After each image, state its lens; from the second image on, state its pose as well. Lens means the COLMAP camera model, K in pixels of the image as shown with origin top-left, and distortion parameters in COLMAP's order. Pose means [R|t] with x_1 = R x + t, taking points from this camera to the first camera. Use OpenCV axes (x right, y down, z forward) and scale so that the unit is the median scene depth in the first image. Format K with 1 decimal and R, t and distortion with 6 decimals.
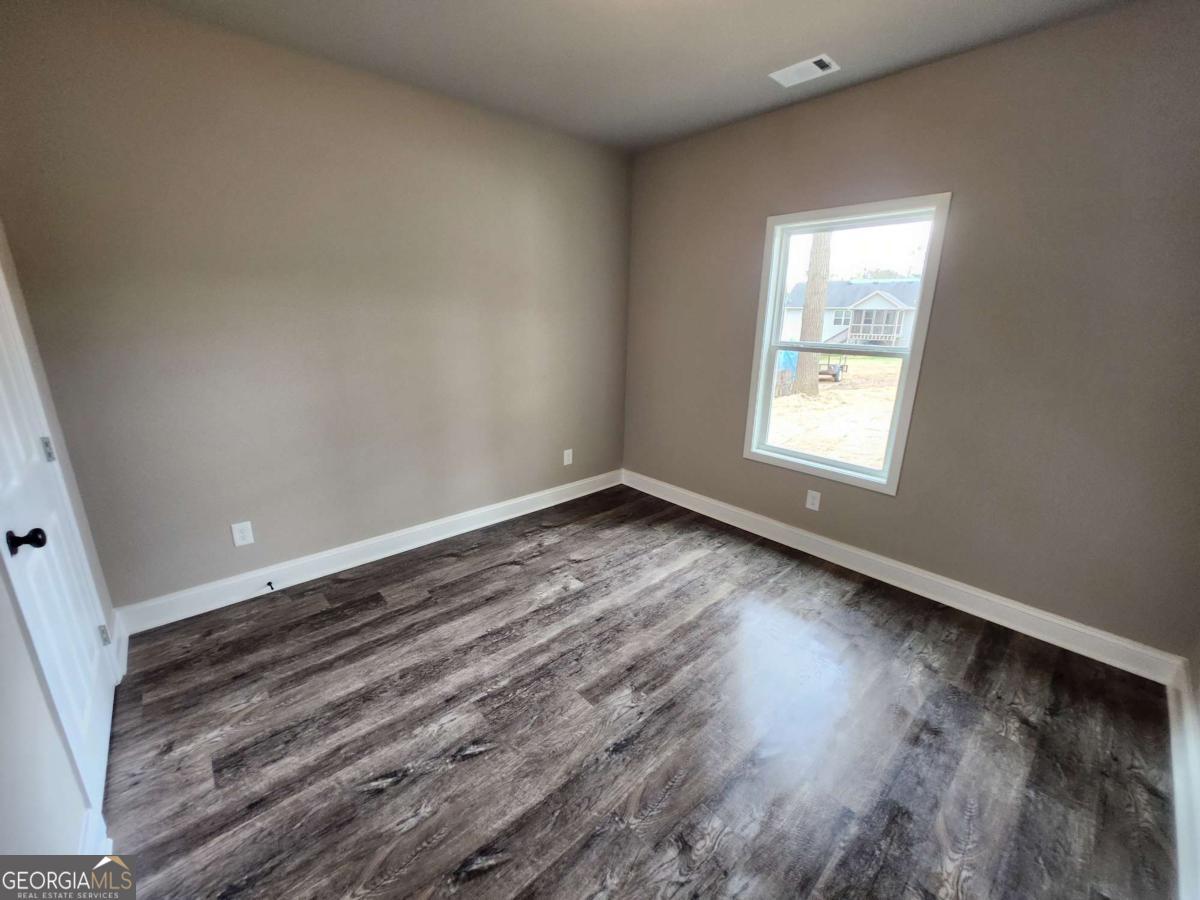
lens RADIAL K [[478.1, 0, 596.8], [0, 478.1, 445.4], [0, 0, 1]] dist [-0.018530, -0.000865]
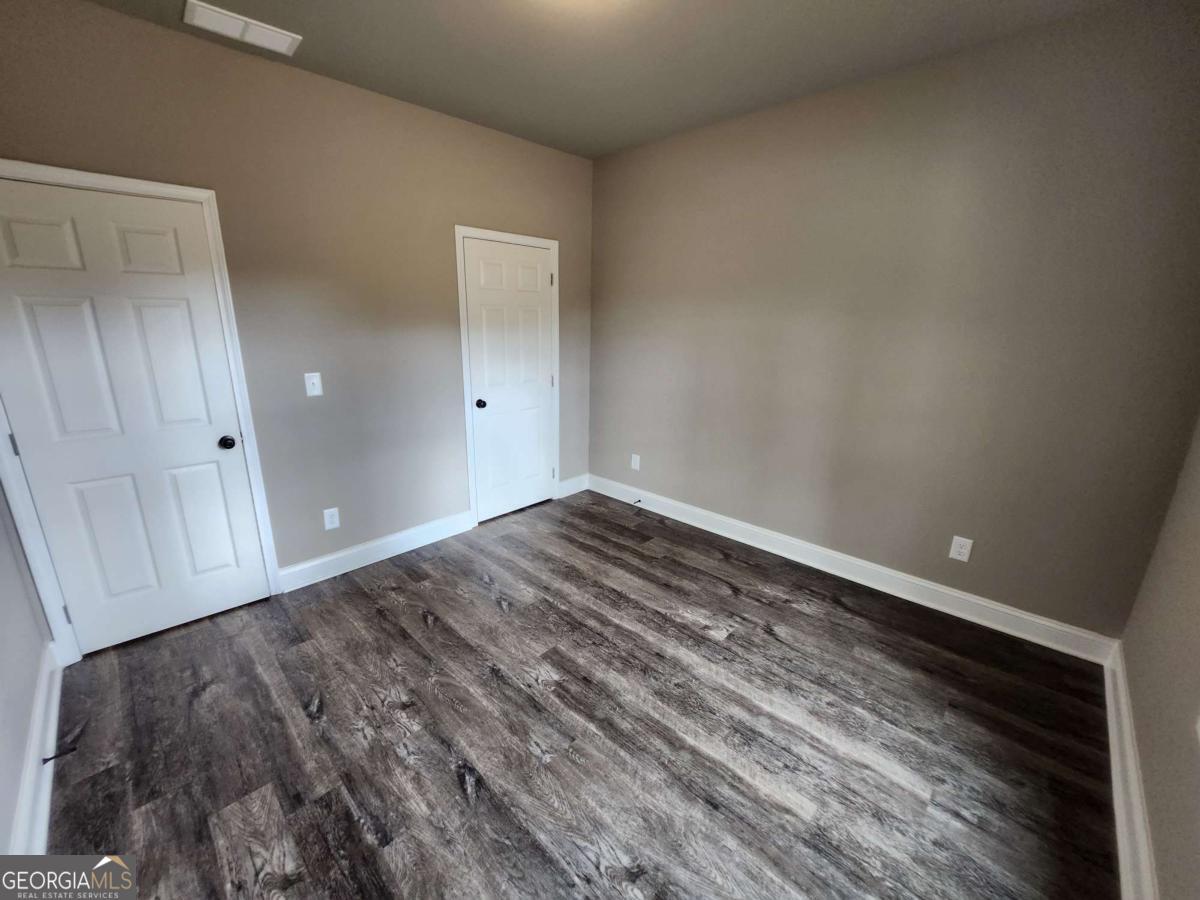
lens RADIAL K [[478.1, 0, 595.0], [0, 478.1, 453.2], [0, 0, 1]] dist [-0.018530, -0.000865]
pose [[0.065313, 0.260086, -0.963374, 0.791342], [-0.270248, 0.933966, 0.233825, -0.182659], [0.960573, 0.245078, 0.131288, 0.674364]]
